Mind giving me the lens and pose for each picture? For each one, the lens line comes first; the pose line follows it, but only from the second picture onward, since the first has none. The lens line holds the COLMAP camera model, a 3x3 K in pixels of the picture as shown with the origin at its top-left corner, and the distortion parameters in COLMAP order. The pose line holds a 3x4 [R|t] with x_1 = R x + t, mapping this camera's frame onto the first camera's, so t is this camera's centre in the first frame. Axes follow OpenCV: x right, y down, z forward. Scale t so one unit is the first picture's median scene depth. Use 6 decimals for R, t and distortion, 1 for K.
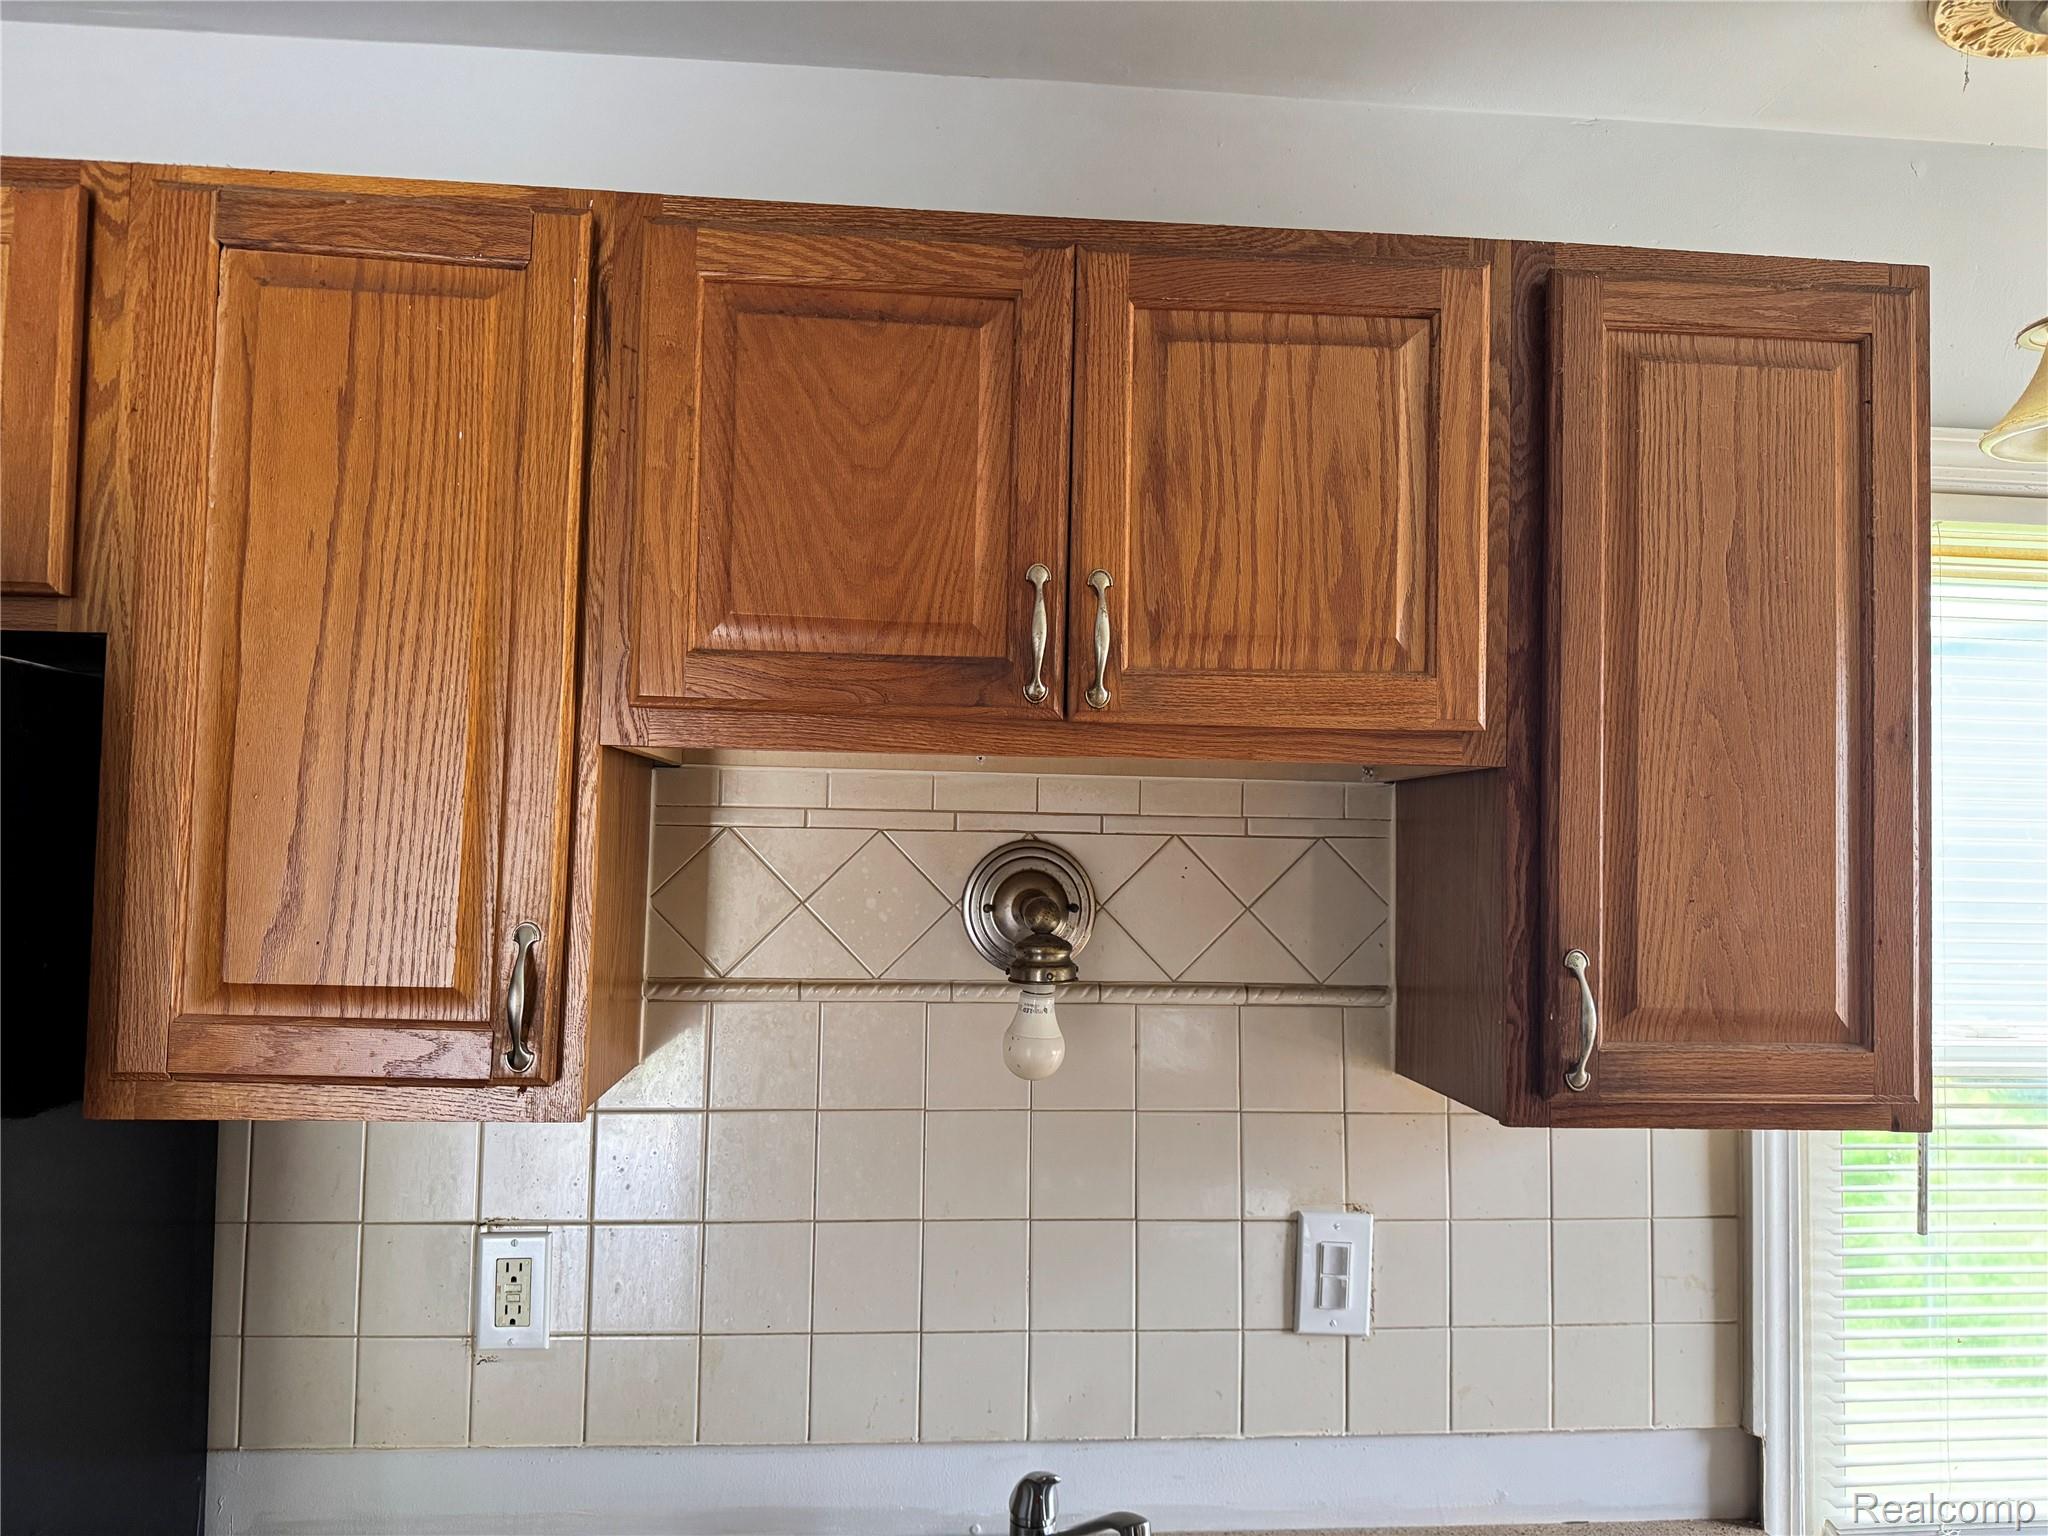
lens RADIAL K [[1429.8, 0, 1024.4], [0, 1429.8, 776.4], [0, 0, 1]] dist [0.063619, -0.086713]
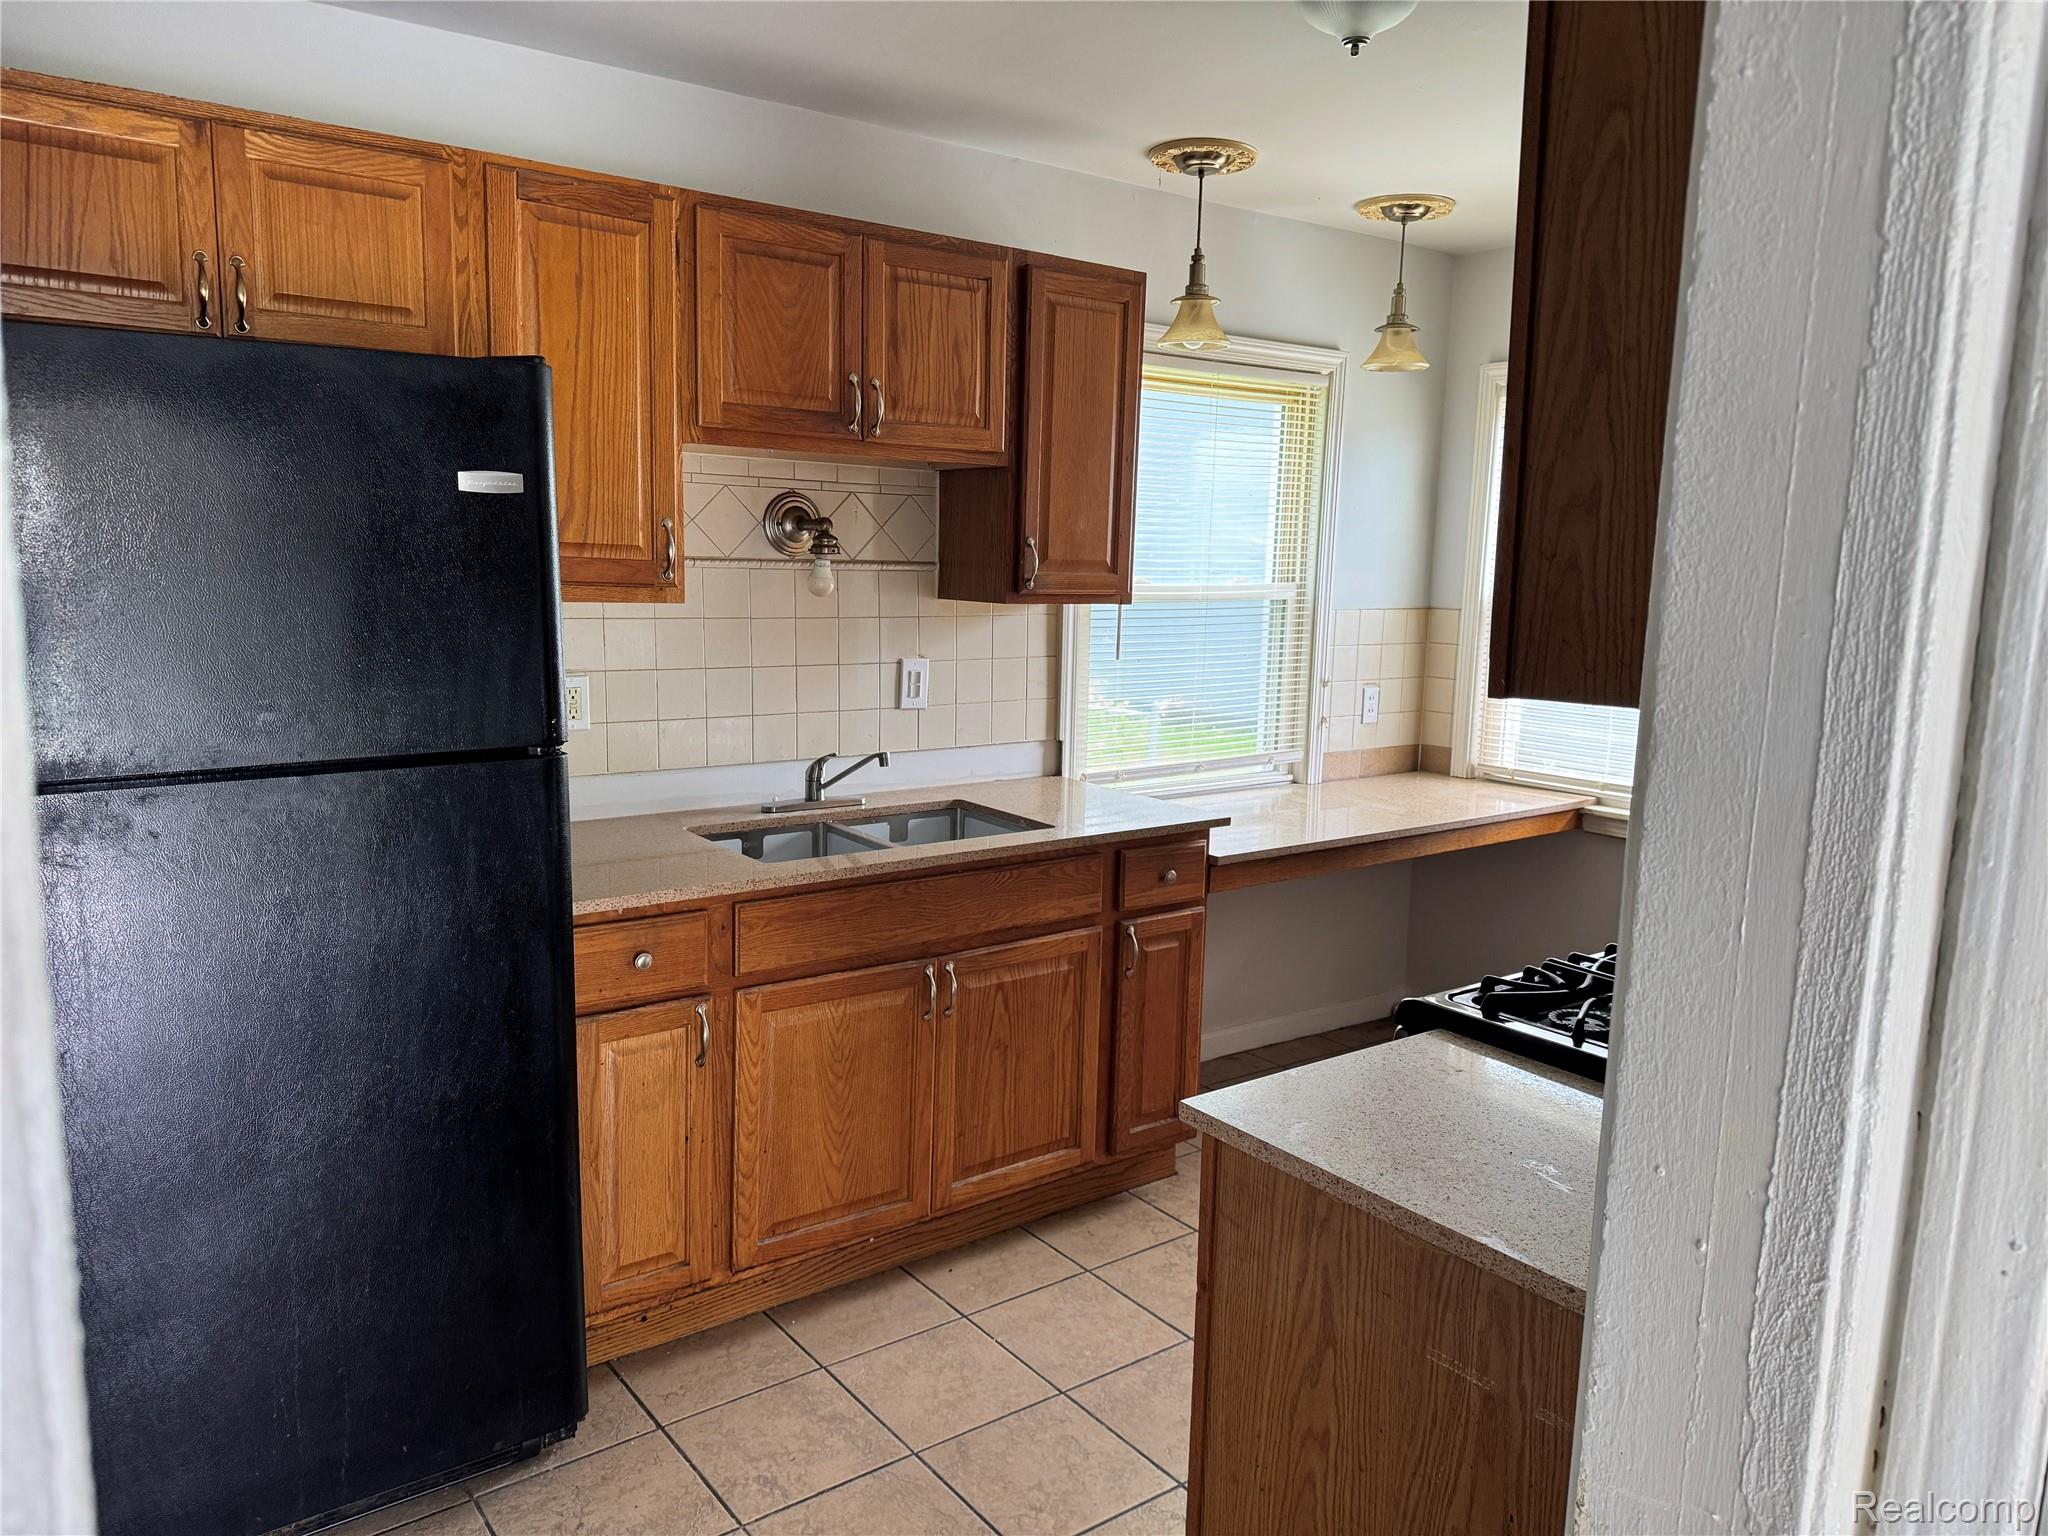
lens RADIAL K [[1429.8, 0, 1017.4], [0, 1429.8, 778.8], [0, 0, 1]] dist [0.063619, -0.086713]
pose [[0.852809, -0.077956, 0.516372, -0.947571], [-0.034737, 0.978137, 0.205039, 0.013245], [-0.521067, -0.192796, 0.831456, -1.167194]]
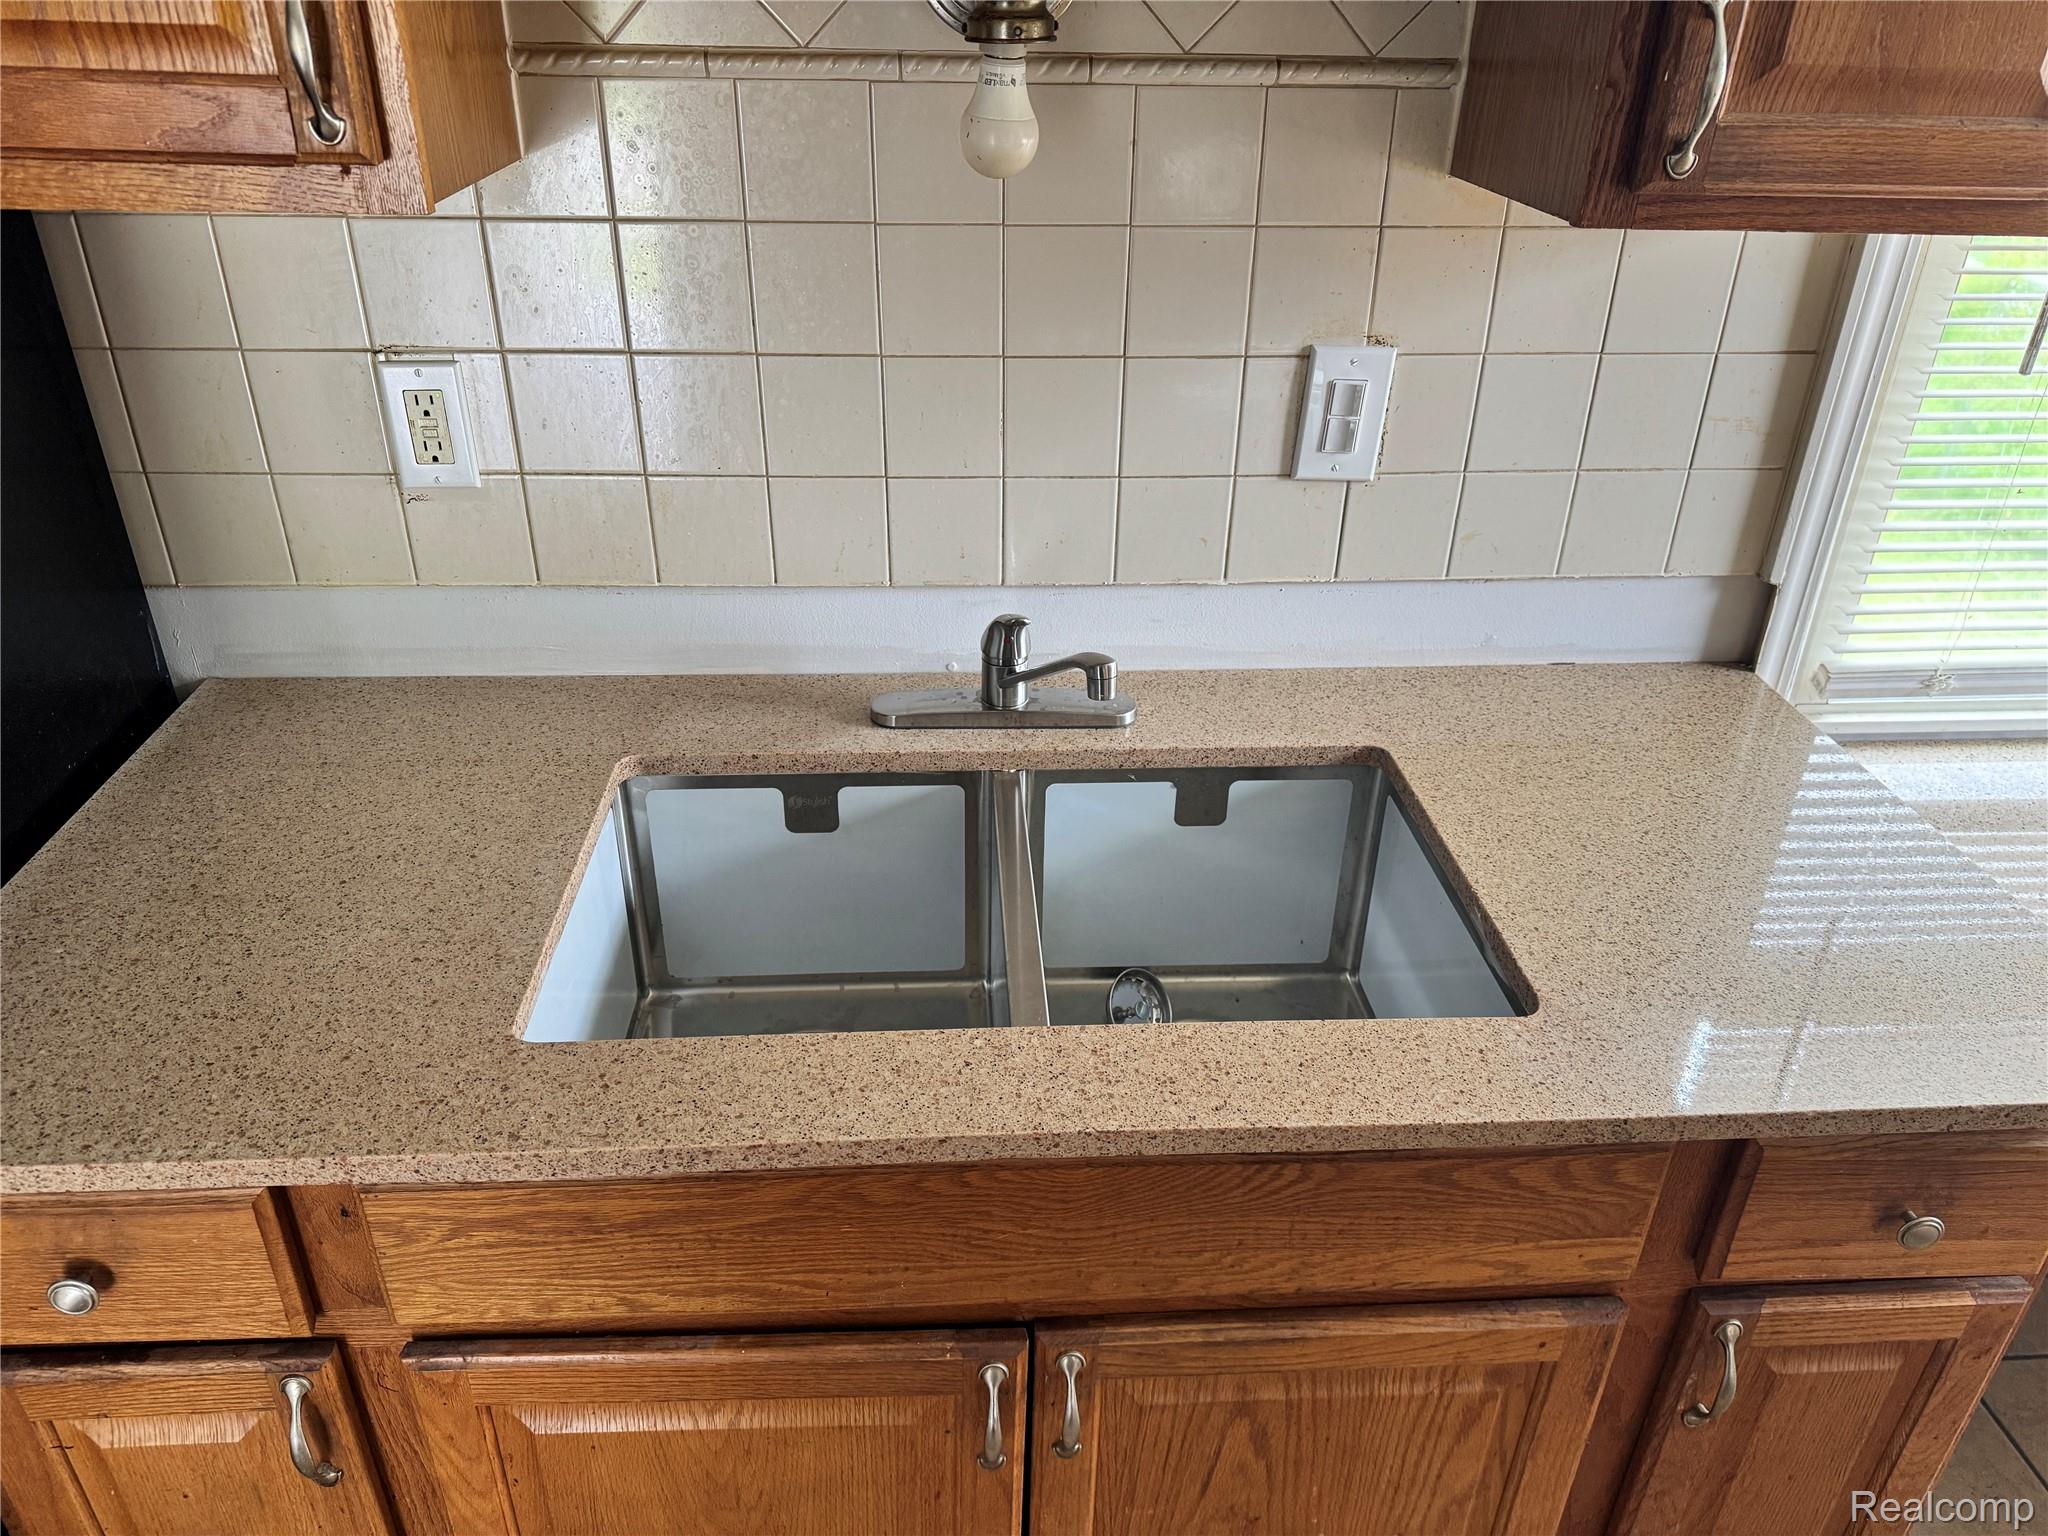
lens RADIAL K [[1429.8, 0, 1024.9], [0, 1429.8, 773.5], [0, 0, 1]] dist [0.063619, -0.086713]
pose [[0.999819, 0.009098, -0.016715, 0.037775], [0.001063, 0.850241, 0.526393, 0.070356], [0.019001, -0.526315, 0.850077, 0.134198]]
